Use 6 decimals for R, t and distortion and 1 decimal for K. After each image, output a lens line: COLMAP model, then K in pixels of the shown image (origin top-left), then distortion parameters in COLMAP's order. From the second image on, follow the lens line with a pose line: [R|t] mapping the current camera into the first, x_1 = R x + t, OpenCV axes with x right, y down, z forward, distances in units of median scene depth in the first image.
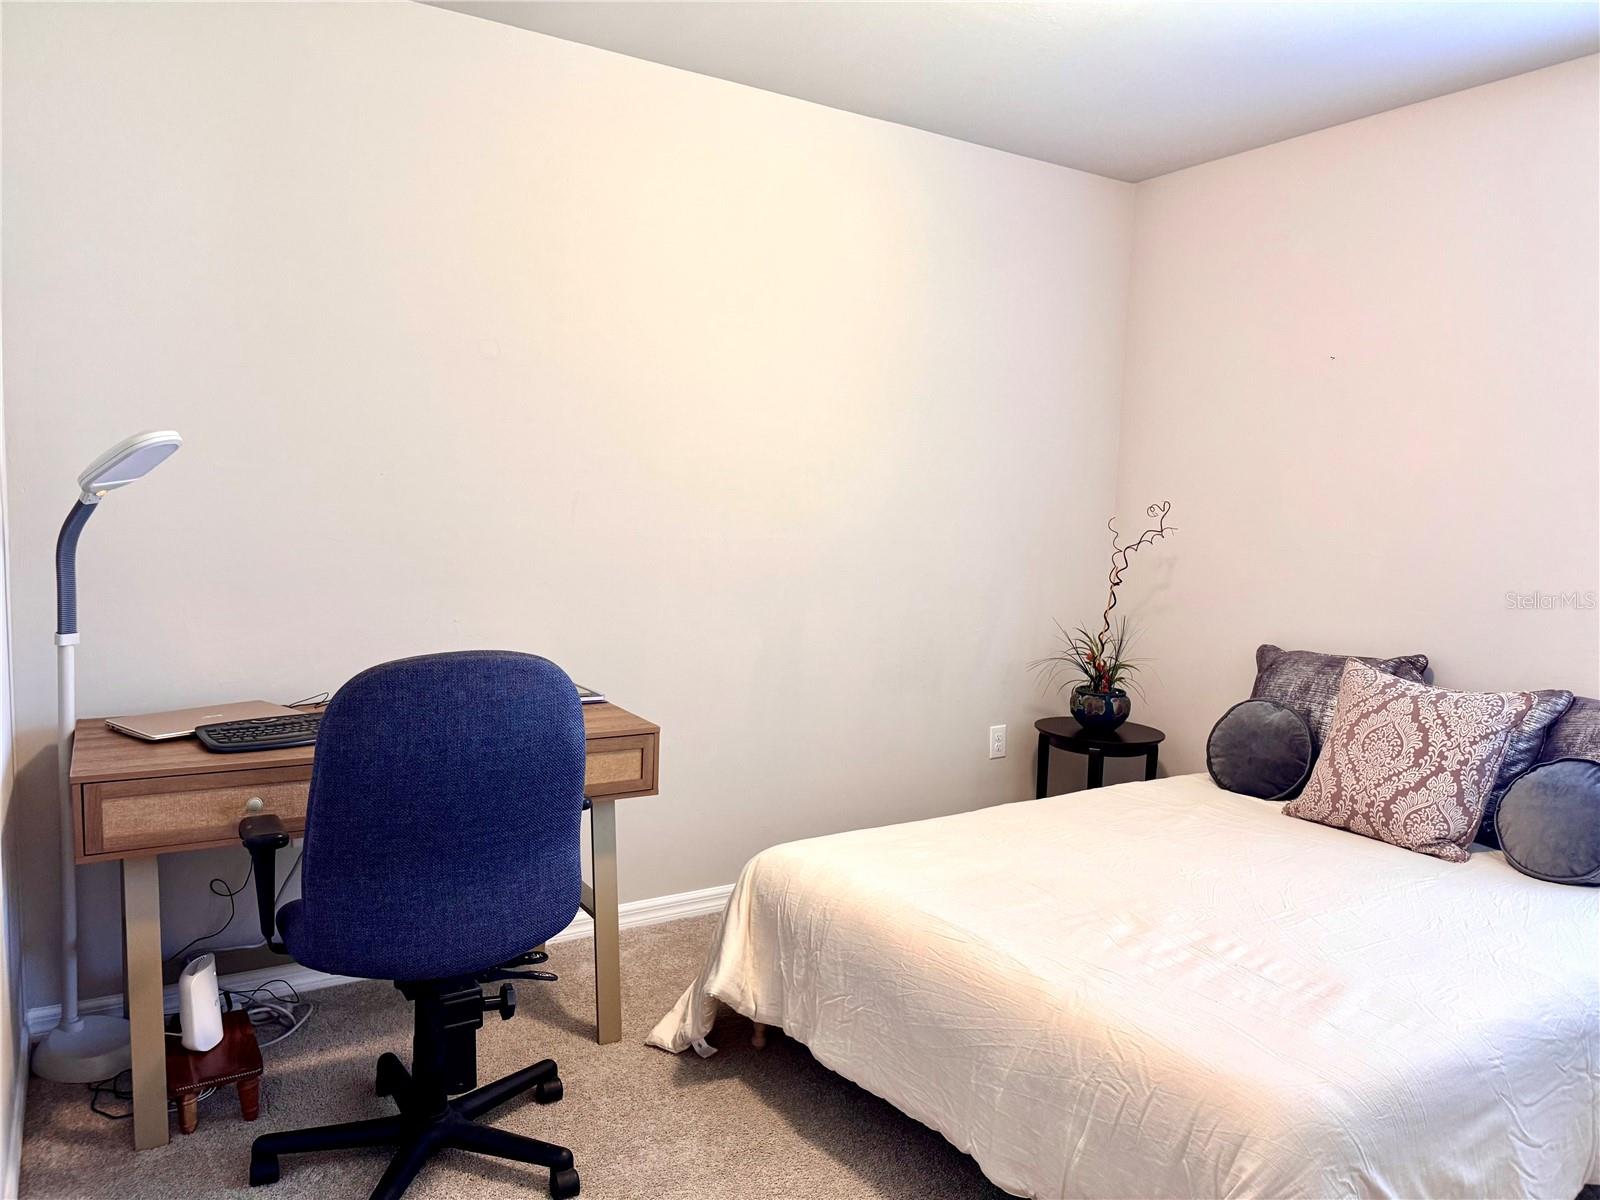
lens RADIAL K [[1117.9, 0, 796.0], [0, 1117.9, 608.9], [0, 0, 1]] dist [0.156107, -0.321317]
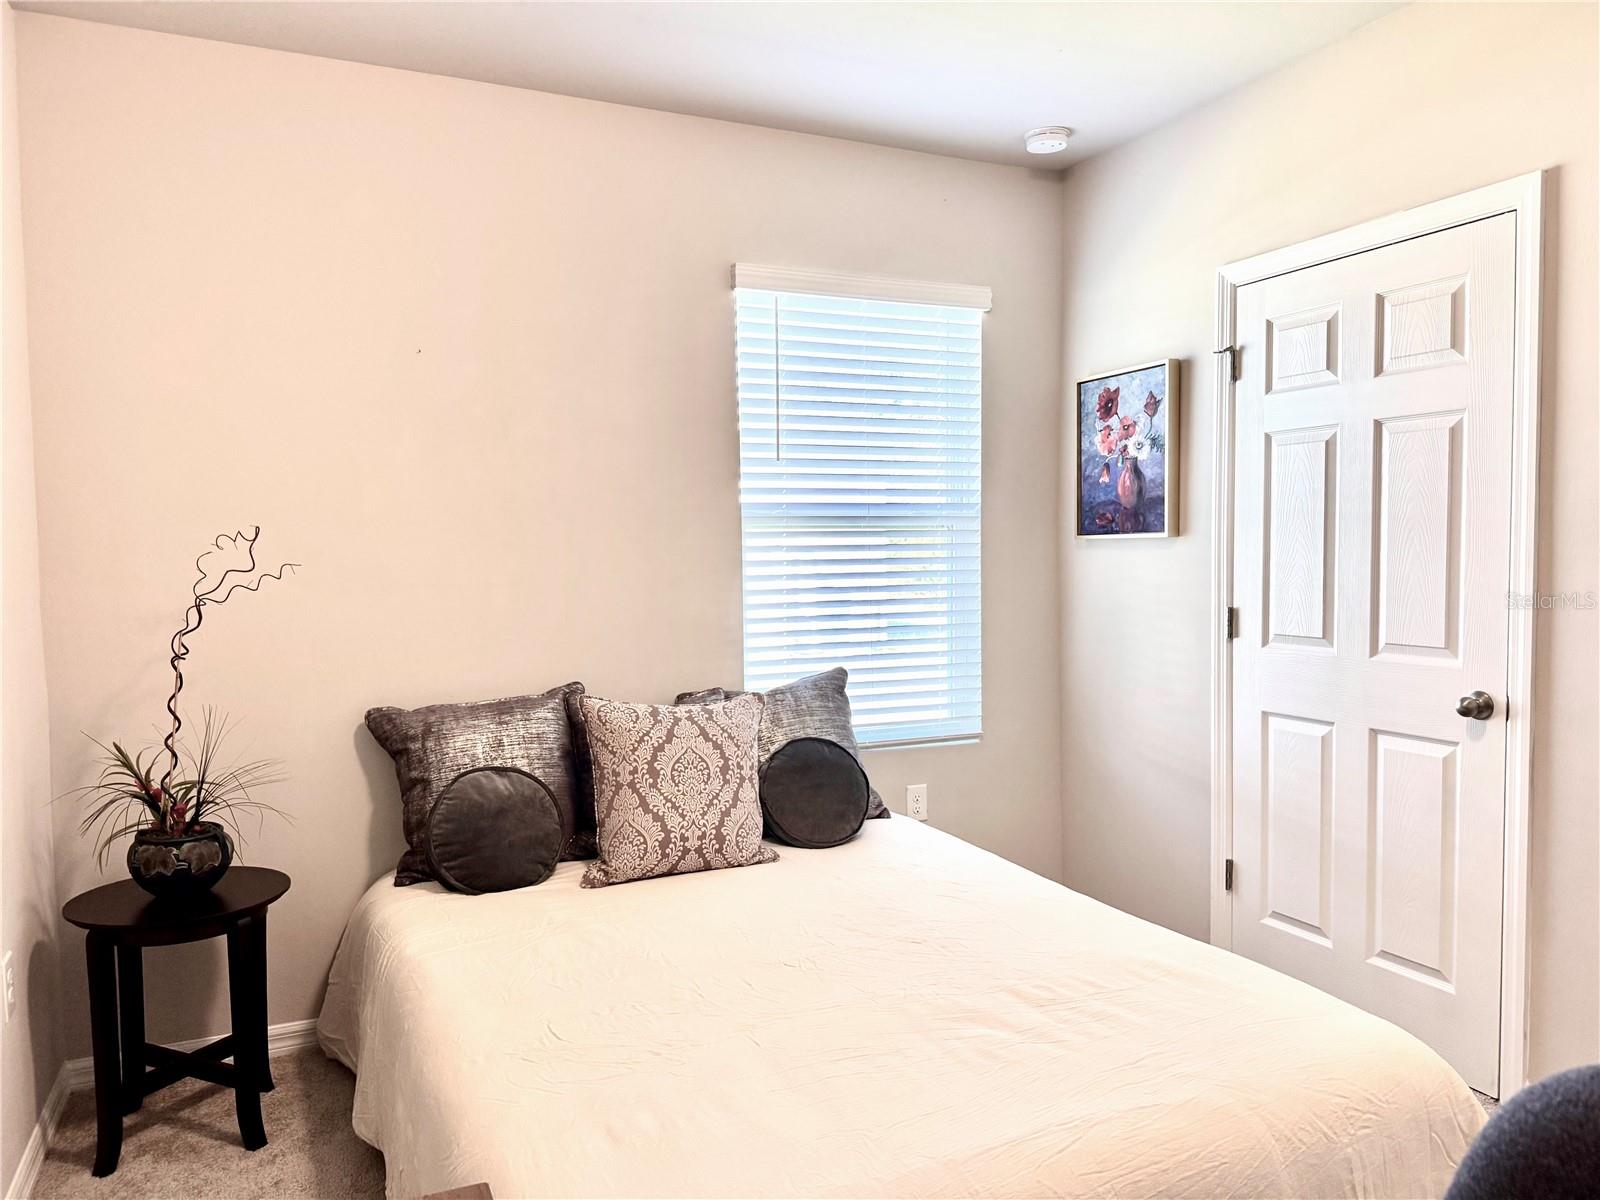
lens RADIAL K [[1117.9, 0, 796.0], [0, 1117.9, 608.9], [0, 0, 1]] dist [0.156107, -0.321317]
pose [[0.130415, -0.088136, 0.987534, -0.403747], [0.113319, 0.990839, 0.073465, -0.078561], [-0.984962, 0.102326, 0.139208, 0.767538]]
